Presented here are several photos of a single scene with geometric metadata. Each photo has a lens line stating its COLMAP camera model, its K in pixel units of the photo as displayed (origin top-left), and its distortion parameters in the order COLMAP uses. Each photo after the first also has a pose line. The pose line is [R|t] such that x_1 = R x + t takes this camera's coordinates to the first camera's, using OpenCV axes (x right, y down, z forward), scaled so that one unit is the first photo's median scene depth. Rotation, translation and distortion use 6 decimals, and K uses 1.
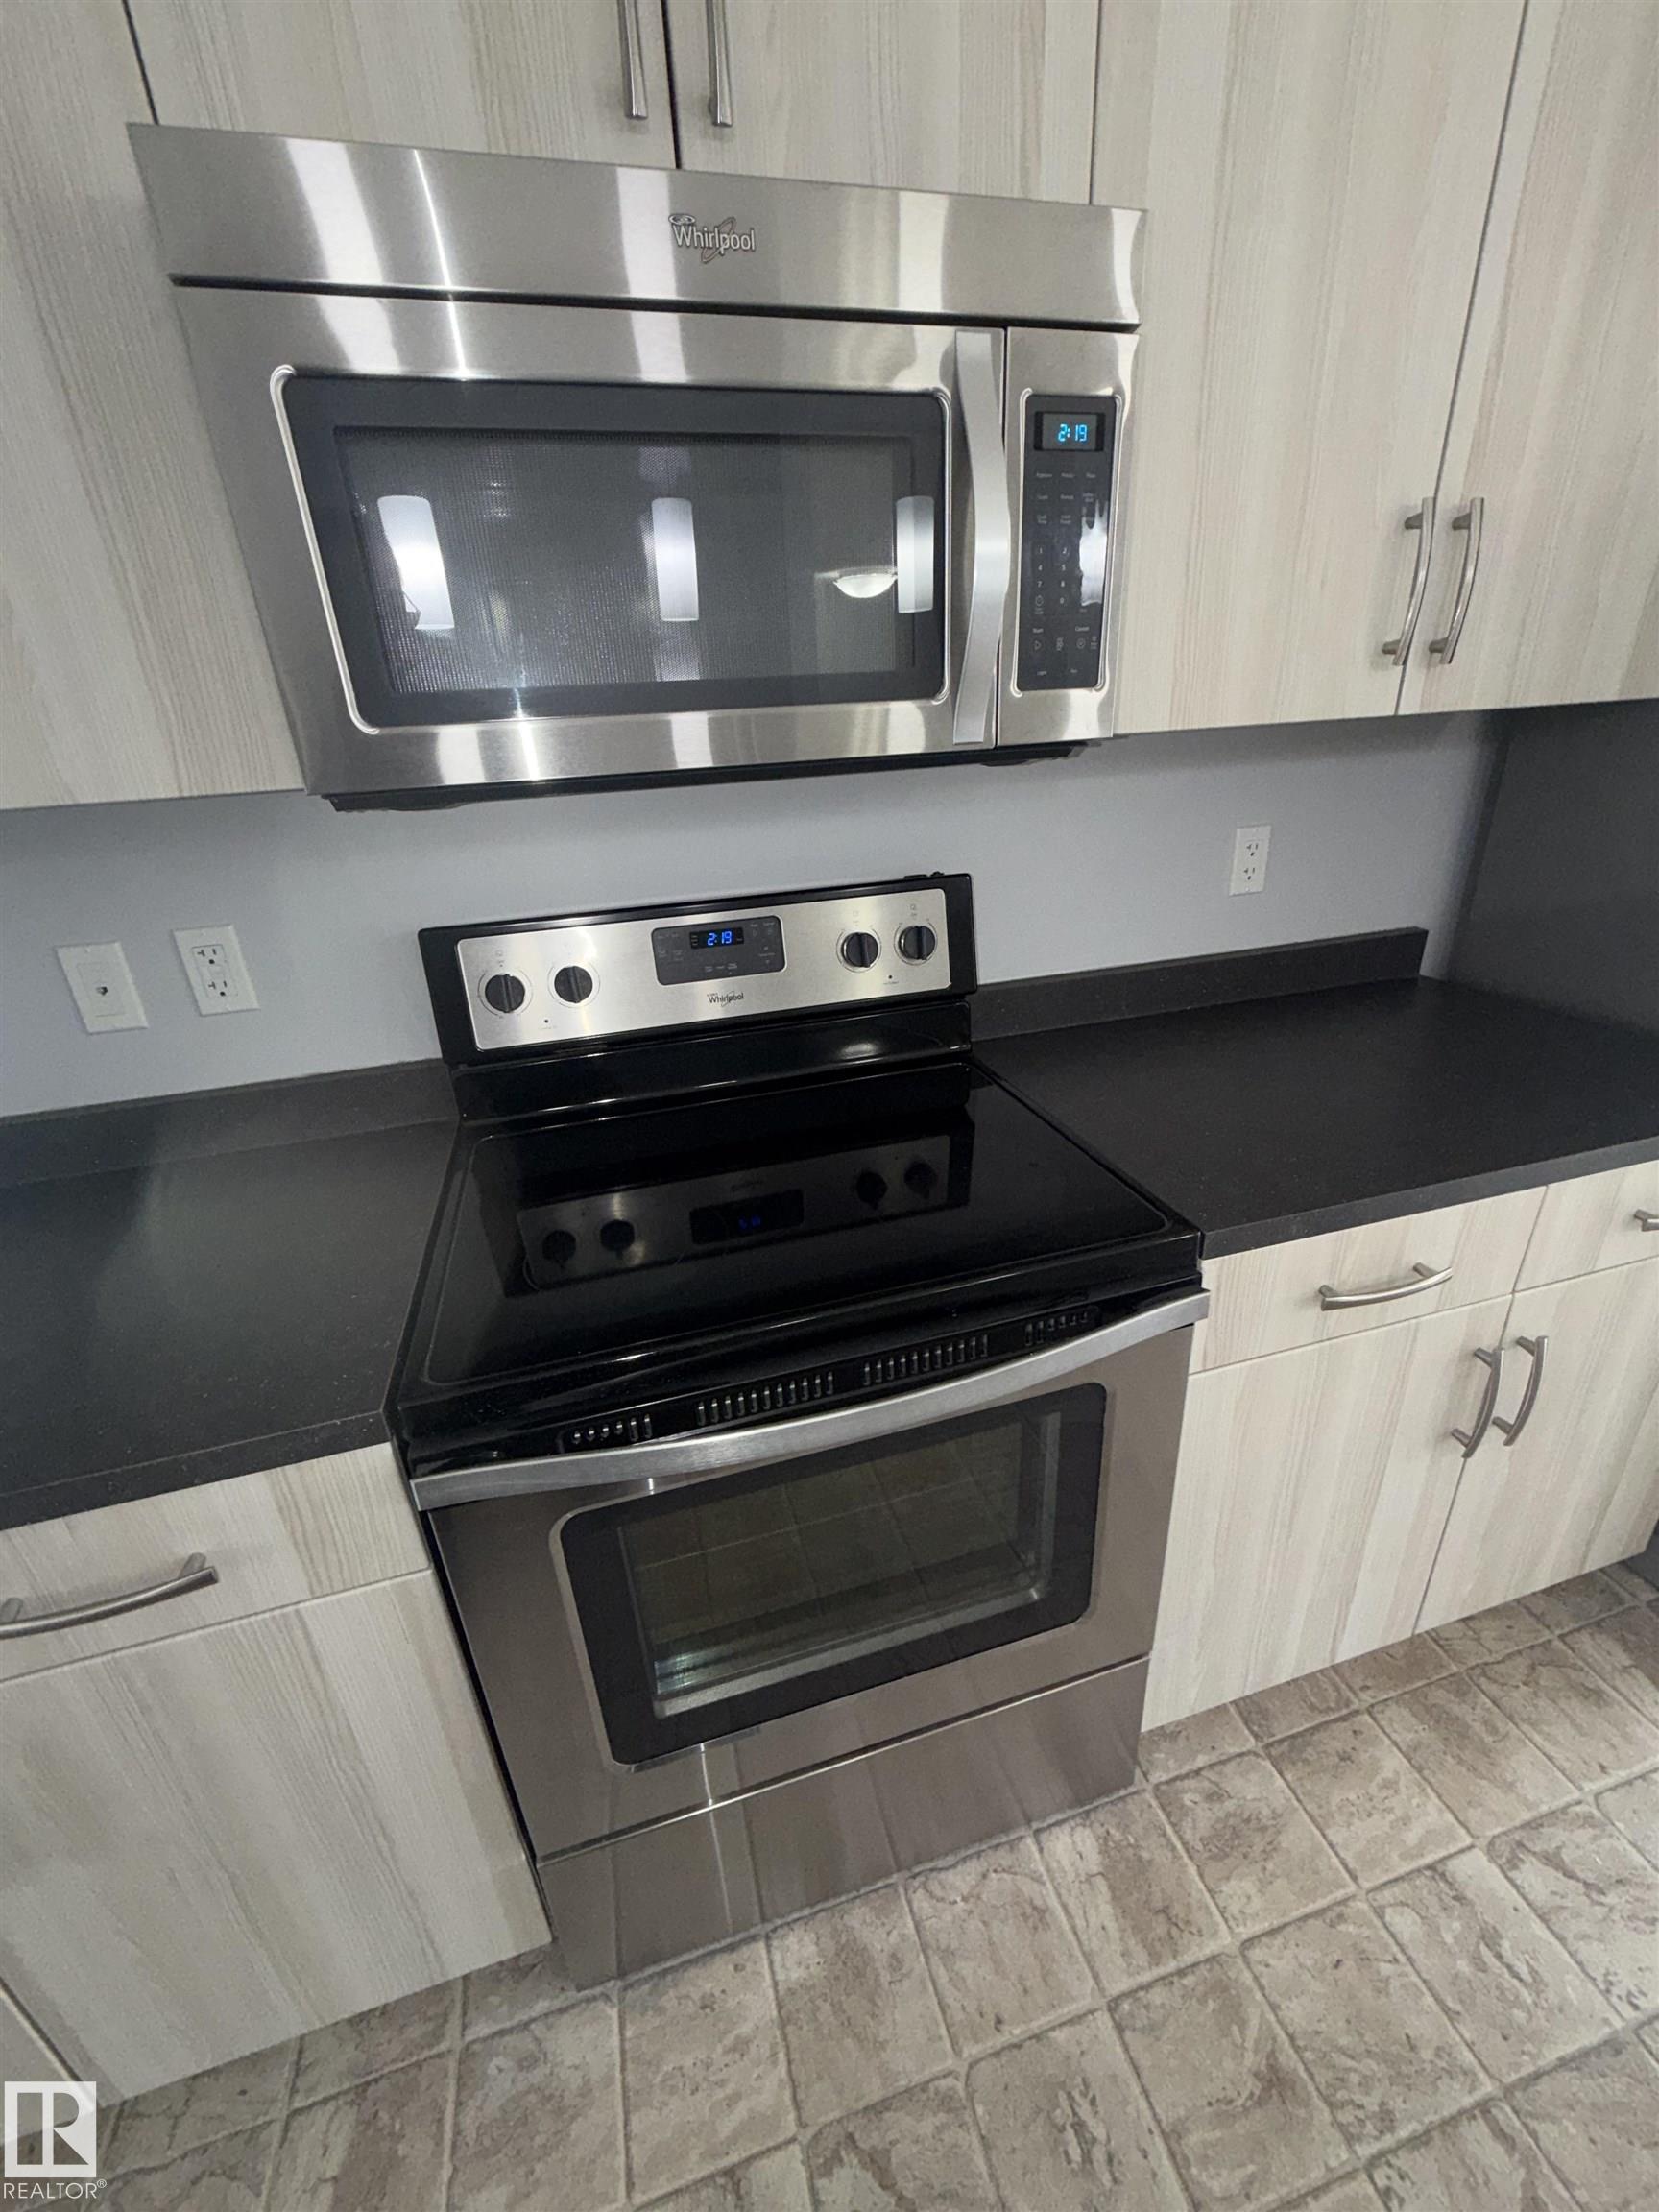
lens RADIAL K [[881.8, 0, 813.6], [0, 881.8, 1093.2], [0, 0, 1]] dist [0.009091, -0.001075]
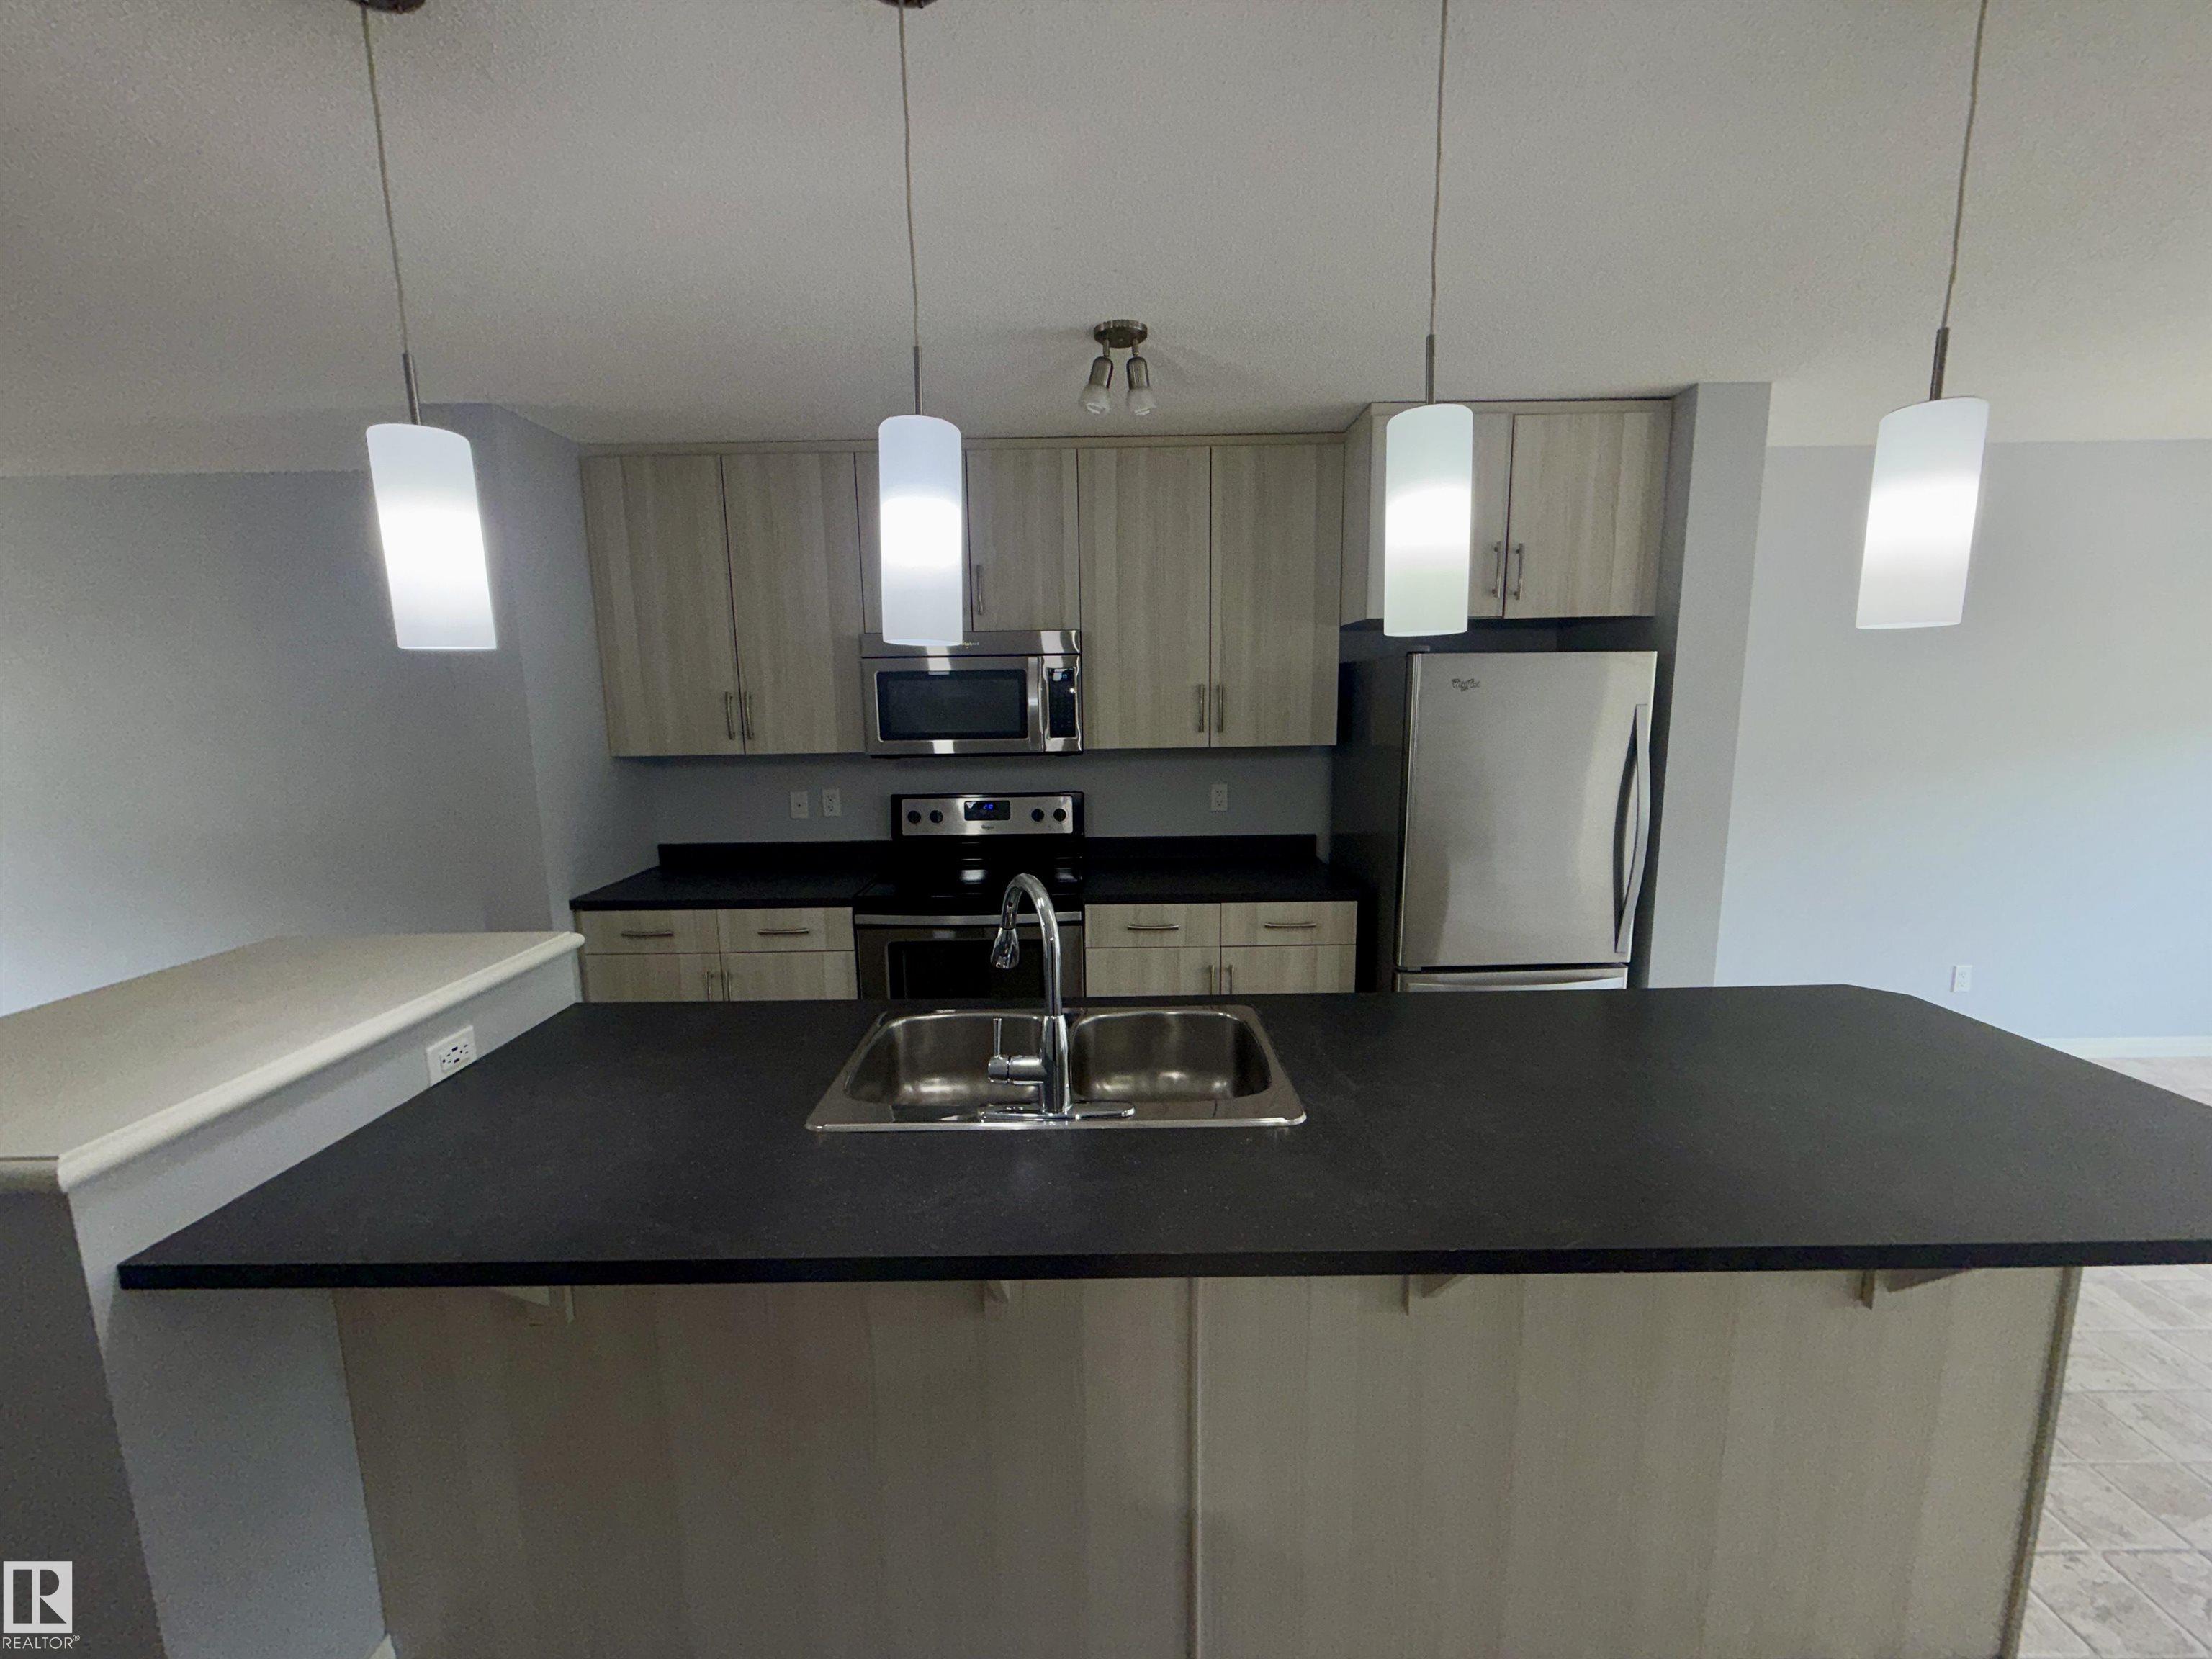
lens RADIAL K [[881.8, 0, 1077.8], [0, 881.8, 823.9], [0, 0, 1]] dist [0.009091, -0.001075]
pose [[0.958320, 0.081747, -0.273751, 1.010921], [-0.143972, 0.965811, -0.215594, 0.476966], [0.246767, 0.246020, 0.937326, -1.671836]]
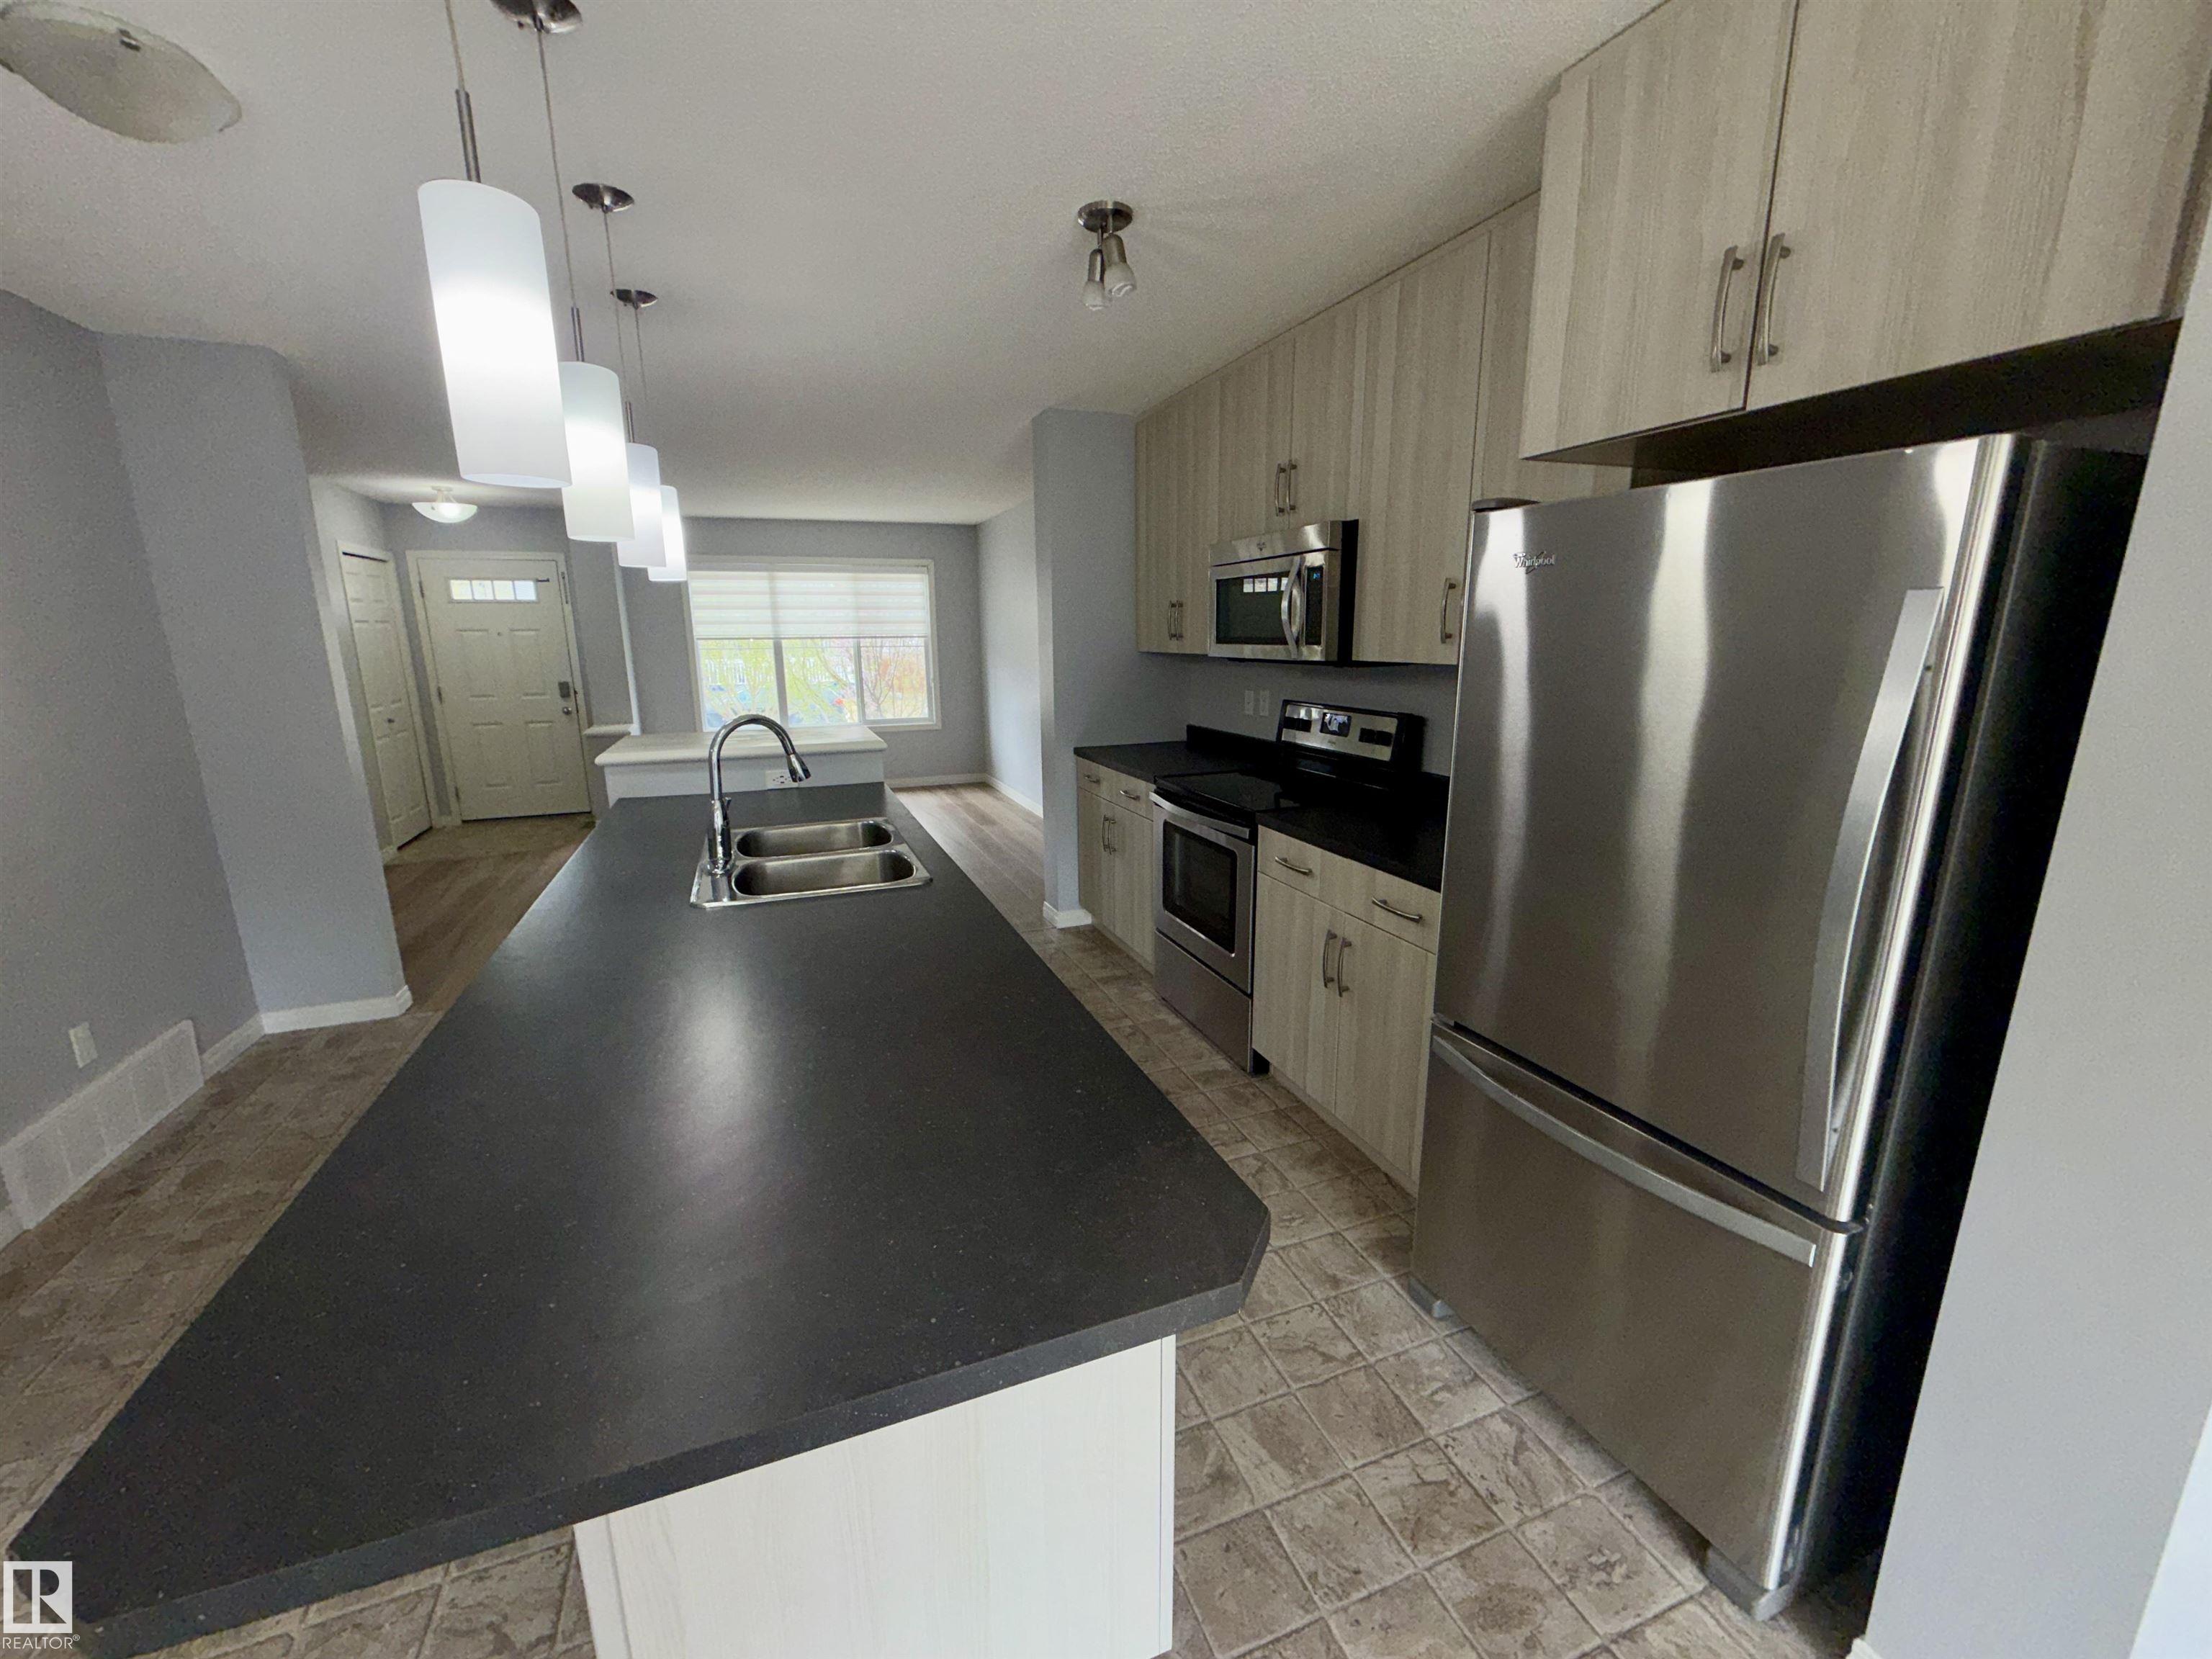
lens RADIAL K [[881.8, 0, 1083.2], [0, 881.8, 819.8], [0, 0, 1]] dist [0.009091, -0.001075]
pose [[0.079307, 0.264215, -0.961197, 2.617585], [-0.375122, 0.901269, 0.216791, -0.205664], [0.923577, 0.343373, 0.170590, -0.060405]]
